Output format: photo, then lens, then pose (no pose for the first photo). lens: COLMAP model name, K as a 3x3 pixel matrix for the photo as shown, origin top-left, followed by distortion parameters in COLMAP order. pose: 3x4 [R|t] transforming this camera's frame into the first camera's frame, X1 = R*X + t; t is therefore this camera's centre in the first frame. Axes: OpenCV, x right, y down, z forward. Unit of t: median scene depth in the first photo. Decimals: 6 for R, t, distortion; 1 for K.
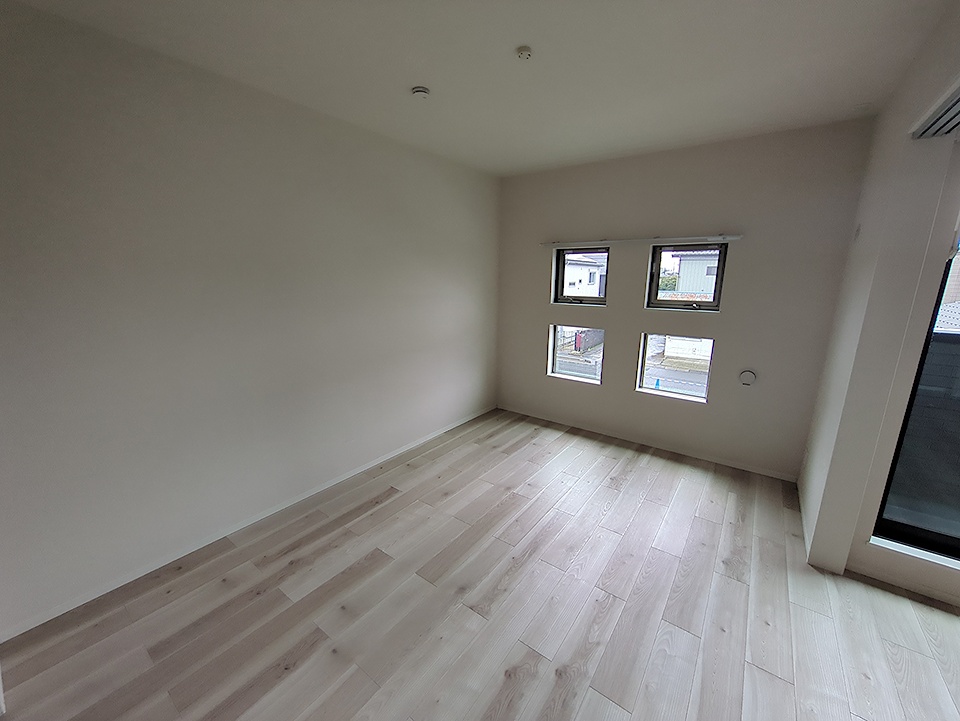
lens RADIAL K [[379.3, 0, 483.1], [0, 379.3, 363.6], [0, 0, 1]] dist [-0.001190, 0.000345]
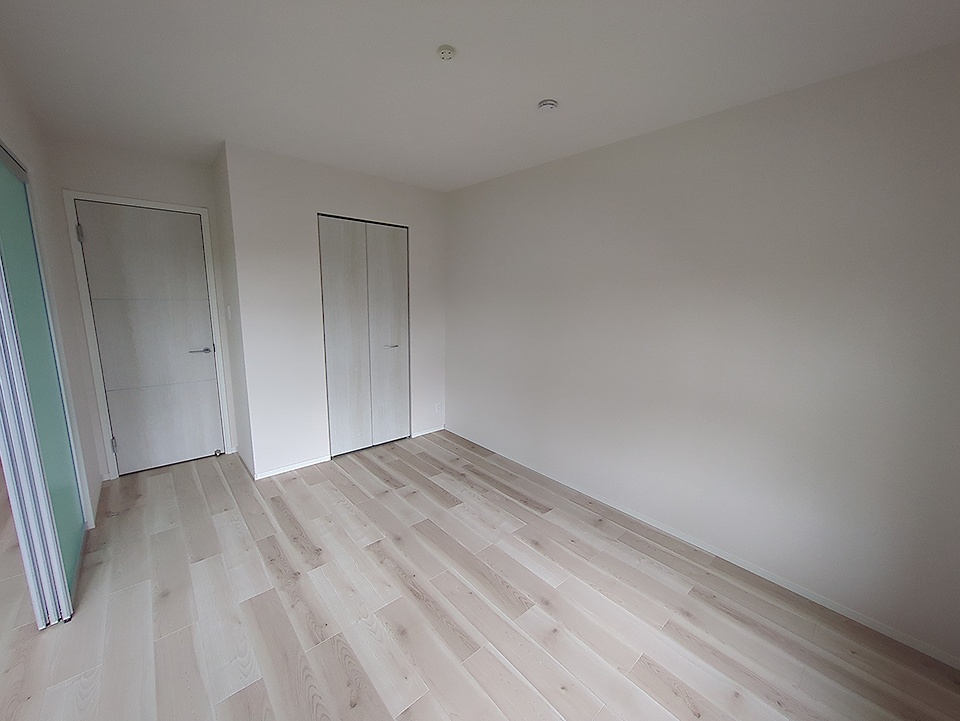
lens RADIAL K [[379.3, 0, 480.6], [0, 379.3, 359.4], [0, 0, 1]] dist [-0.001190, 0.000345]
pose [[-0.209921, 0.156100, -0.965177, 0.916973], [-0.240411, 0.948623, 0.205711, -0.266519], [0.947700, 0.275222, -0.161608, 1.185663]]
